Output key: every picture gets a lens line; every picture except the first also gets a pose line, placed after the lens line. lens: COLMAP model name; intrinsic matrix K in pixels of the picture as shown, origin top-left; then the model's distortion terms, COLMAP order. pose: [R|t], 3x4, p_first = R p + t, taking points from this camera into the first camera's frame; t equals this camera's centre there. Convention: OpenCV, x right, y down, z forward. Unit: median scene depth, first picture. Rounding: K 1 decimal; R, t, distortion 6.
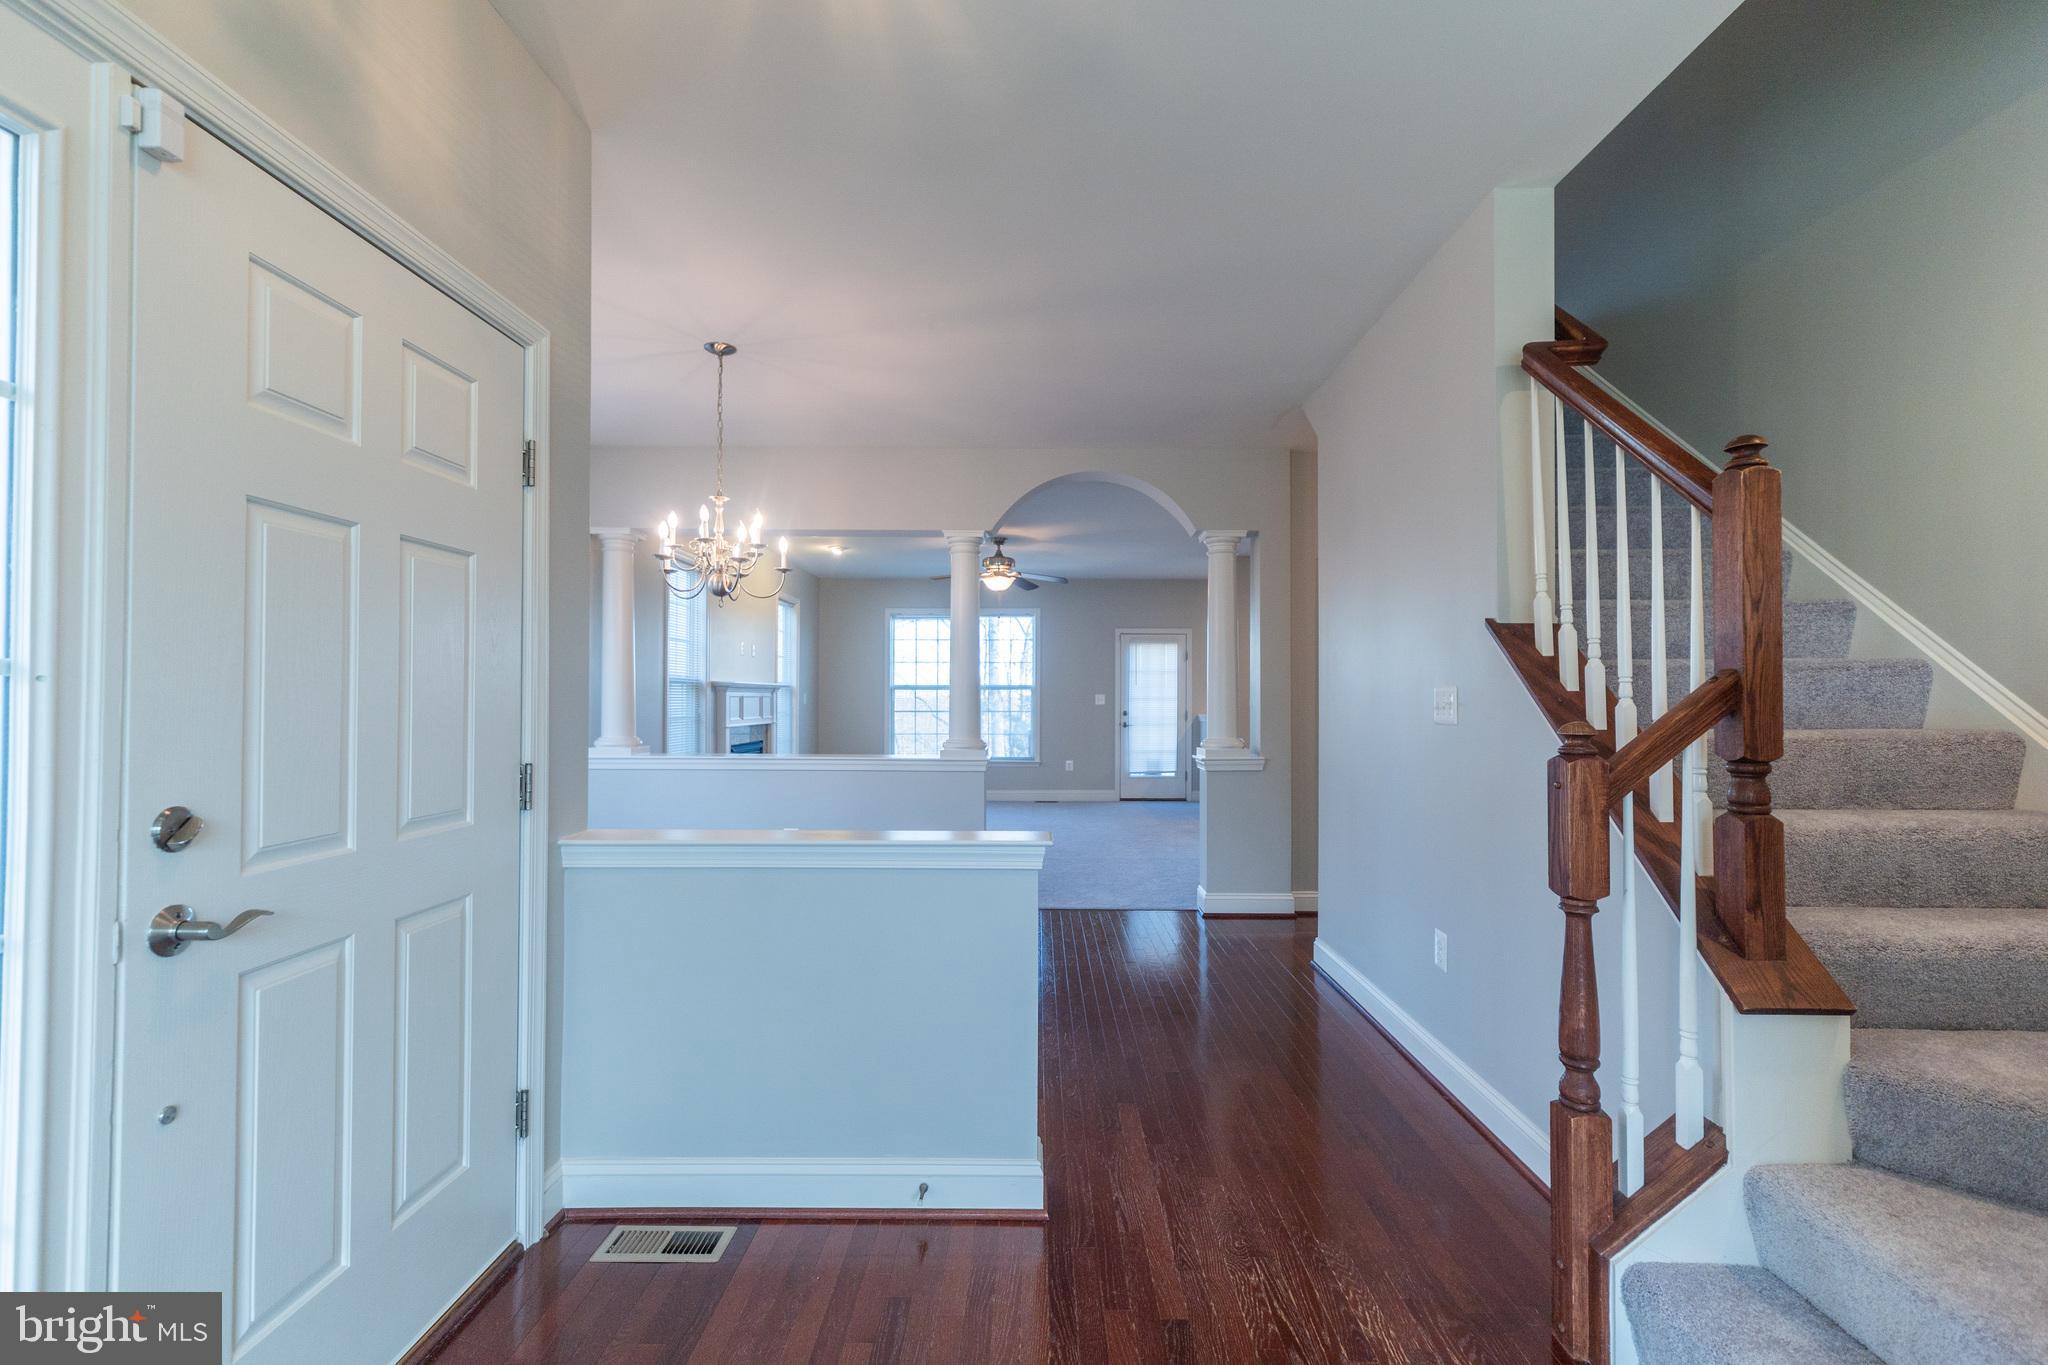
lens RADIAL K [[895.5, 0, 1024.3], [0, 895.5, 690.5], [0, 0, 1]] dist [-0.000638, -0.000362]
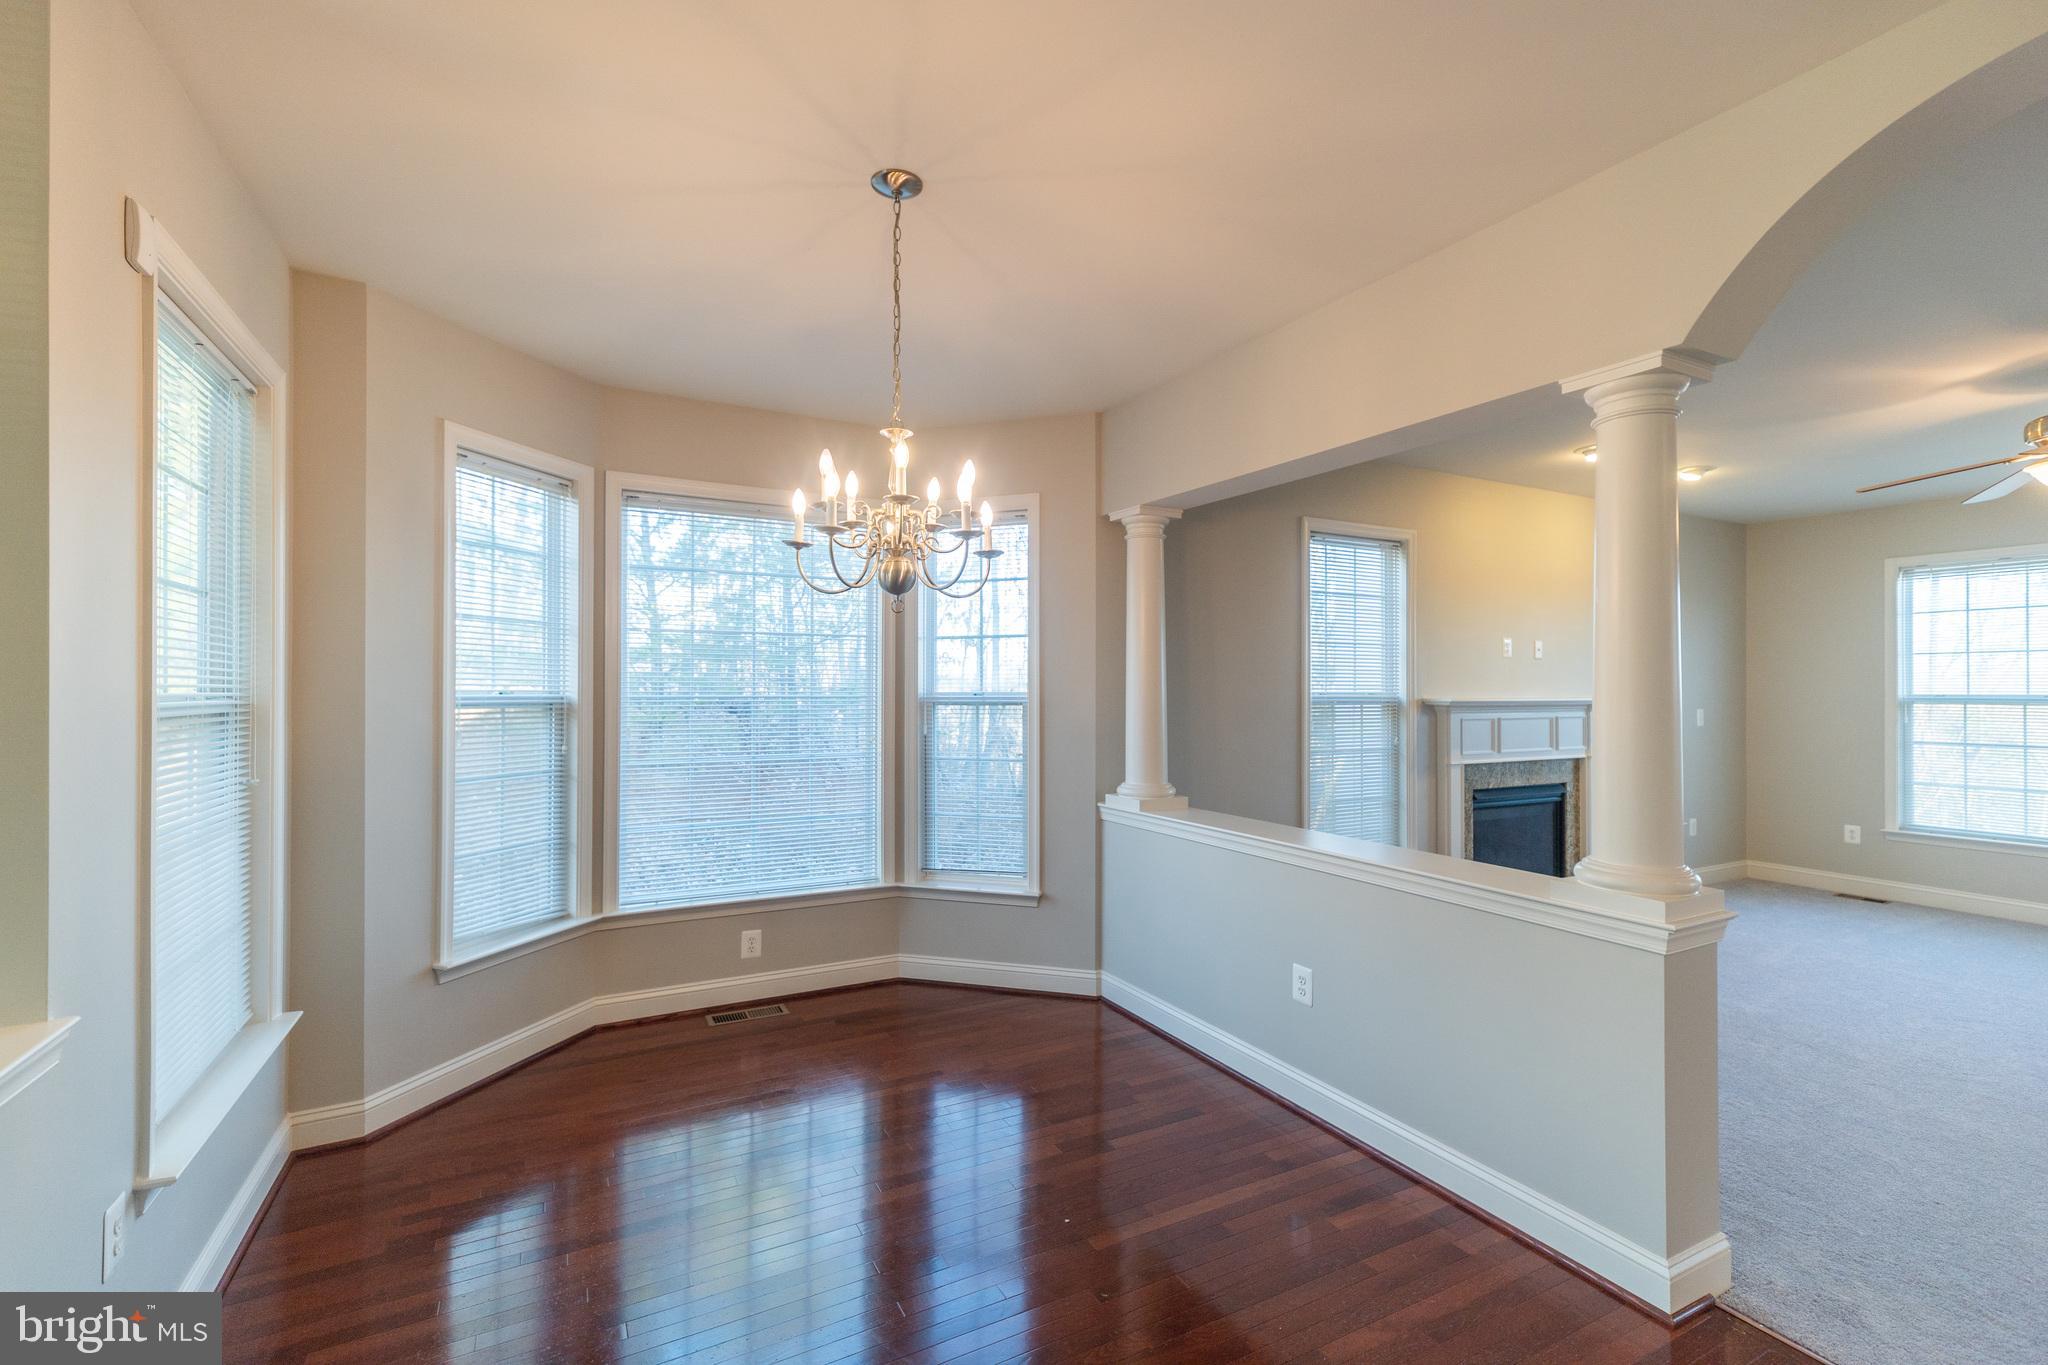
lens RADIAL K [[895.5, 0, 1024.3], [0, 895.5, 690.5], [0, 0, 1]] dist [-0.000638, -0.000362]
pose [[0.470643, -0.014609, -0.882203, 0.119756], [0.007842, 0.999893, -0.012374, -0.010092], [0.882289, -0.001094, 0.470707, 0.371189]]
